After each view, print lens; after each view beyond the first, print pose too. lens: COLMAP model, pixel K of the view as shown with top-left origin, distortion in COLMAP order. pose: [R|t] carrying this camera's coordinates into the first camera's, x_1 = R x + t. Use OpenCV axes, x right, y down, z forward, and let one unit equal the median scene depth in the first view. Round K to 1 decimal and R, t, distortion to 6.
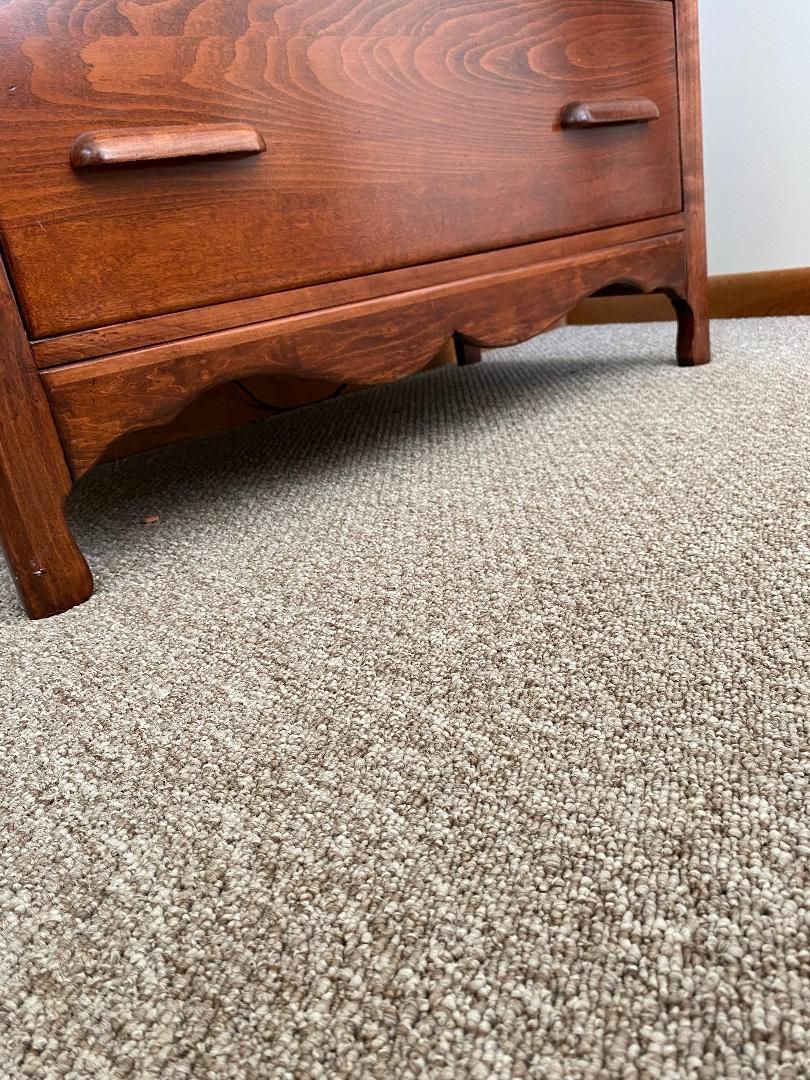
lens RADIAL K [[853.9, 0, 415.2], [0, 853.9, 539.6], [0, 0, 1]] dist [0.007294, -0.008374]
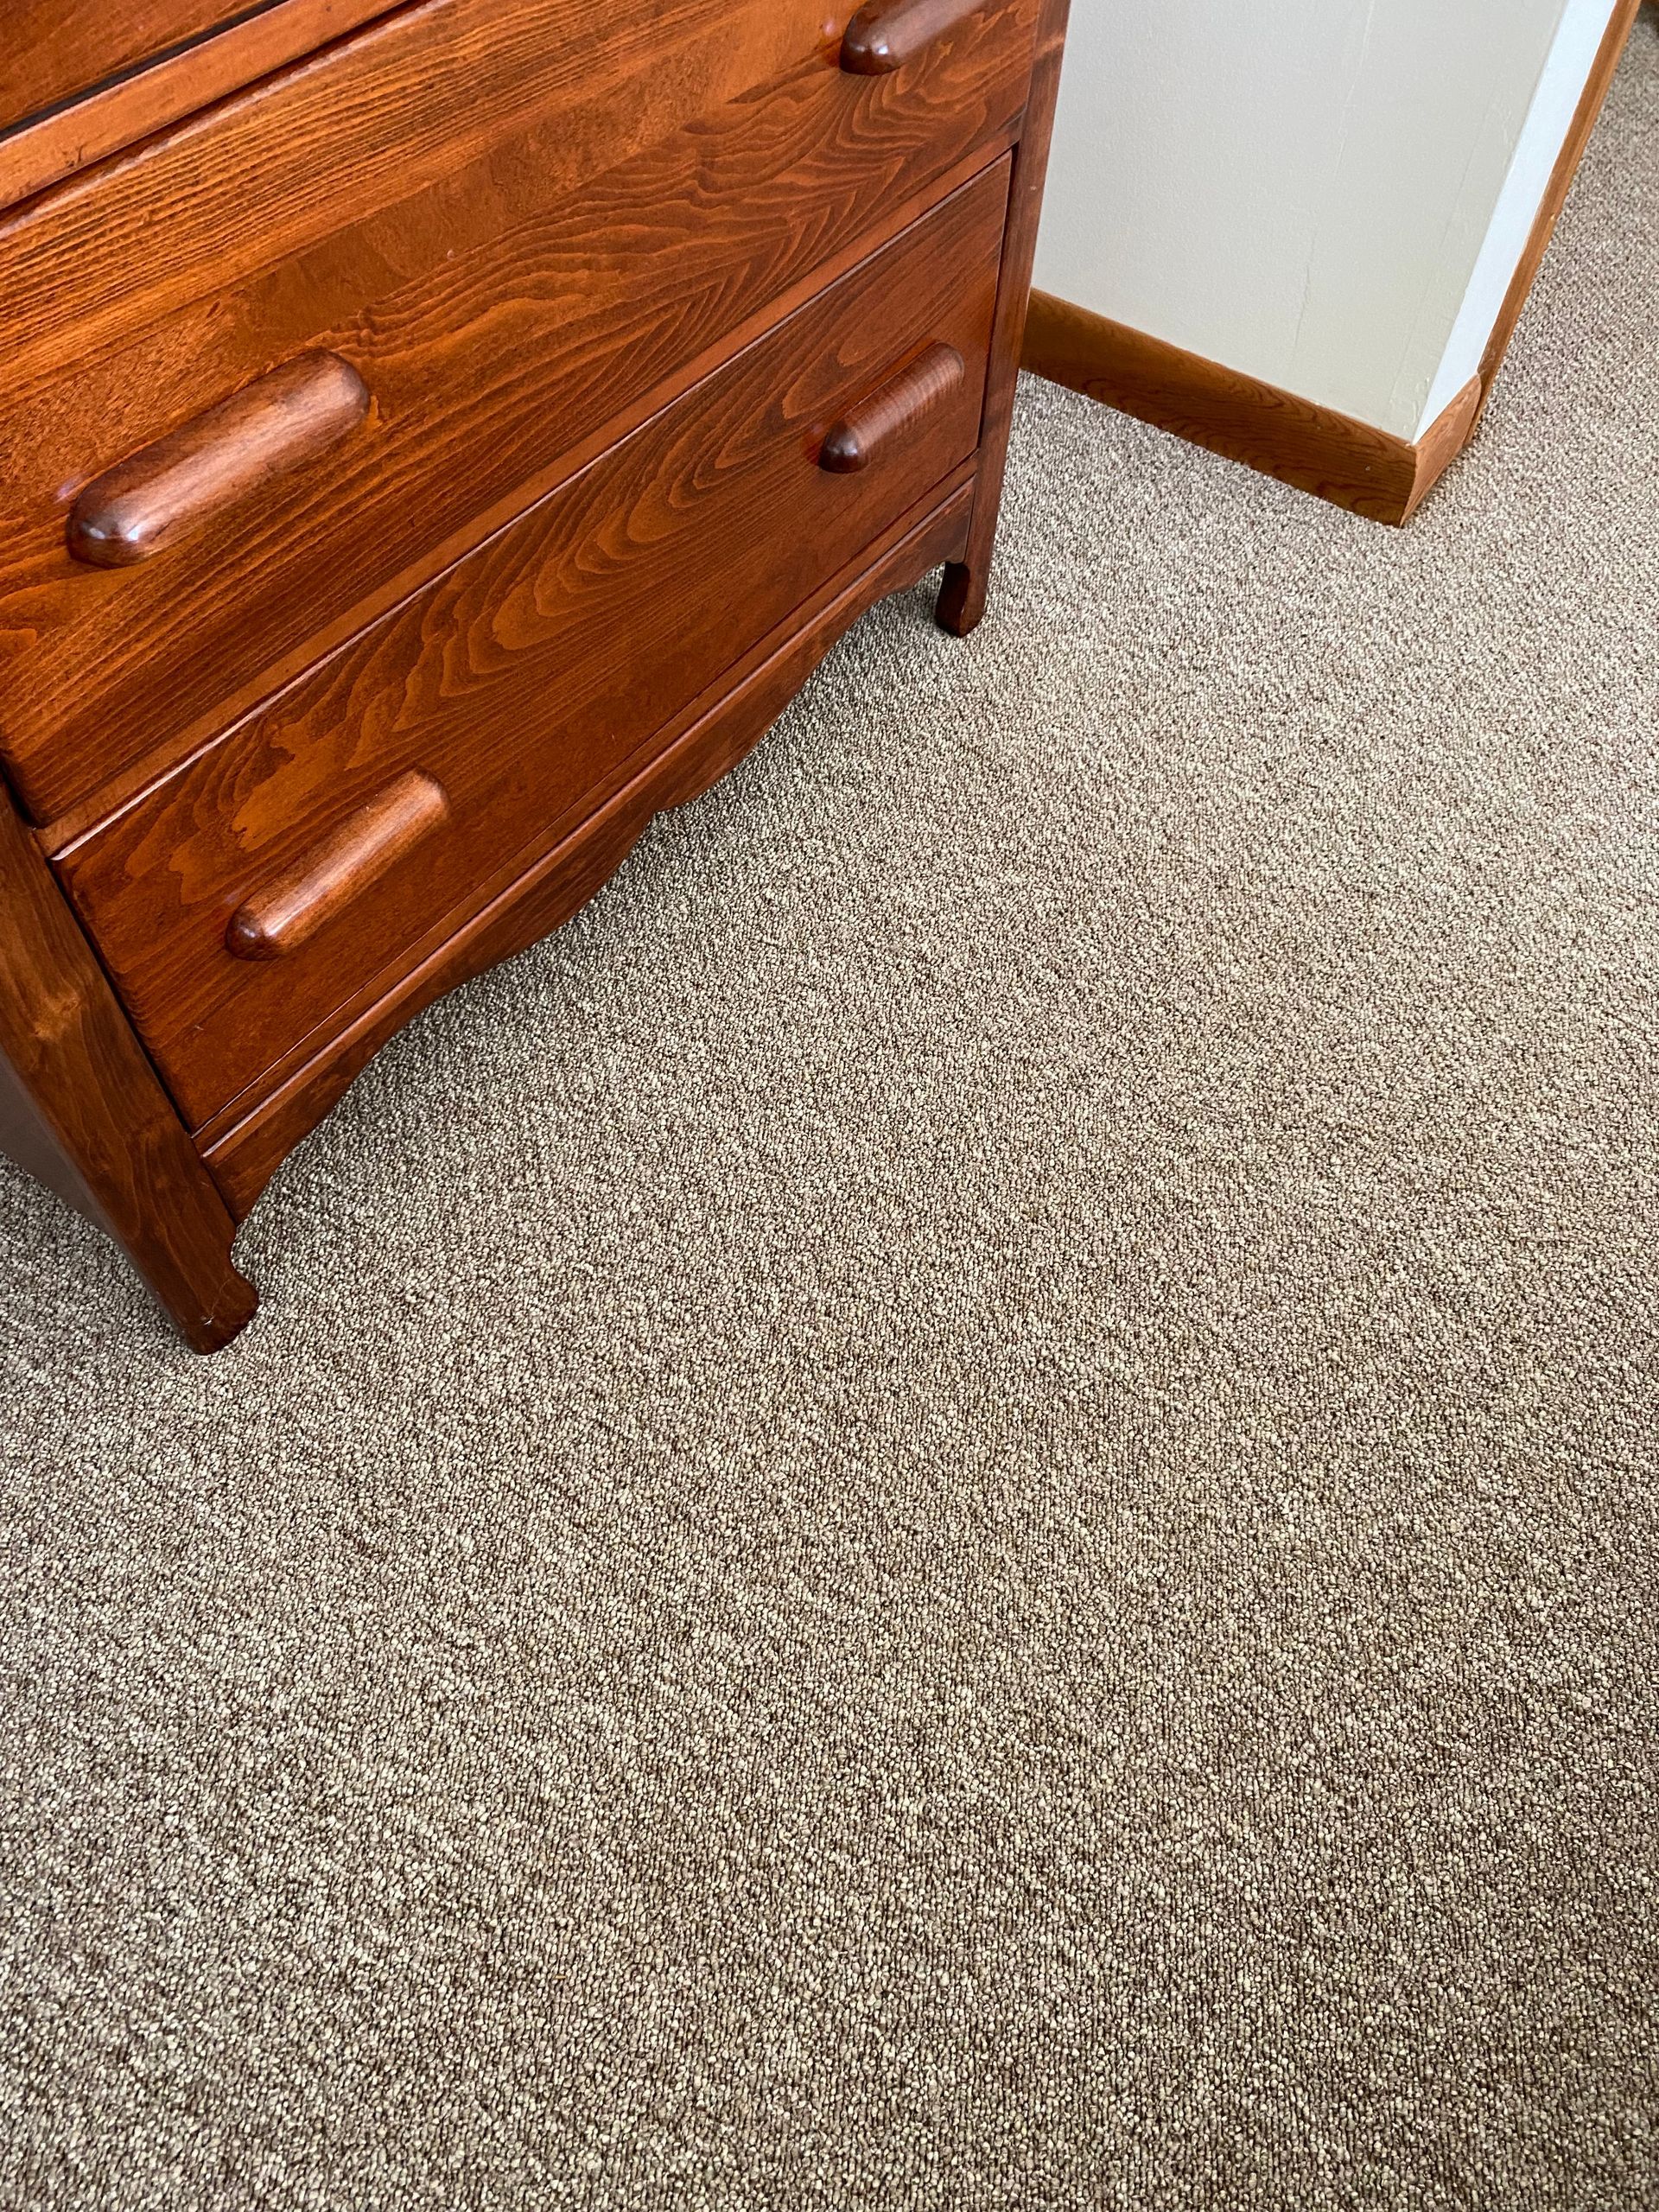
lens RADIAL K [[1748.9, 0, 850.4], [0, 1748.9, 1105.3], [0, 0, 1]] dist [0.007294, -0.008374]
pose [[0.950379, -0.088607, 0.298208, -0.723176], [-0.105476, 0.810024, 0.576832, -2.601030], [-0.292667, -0.579663, 0.760484, -0.830028]]
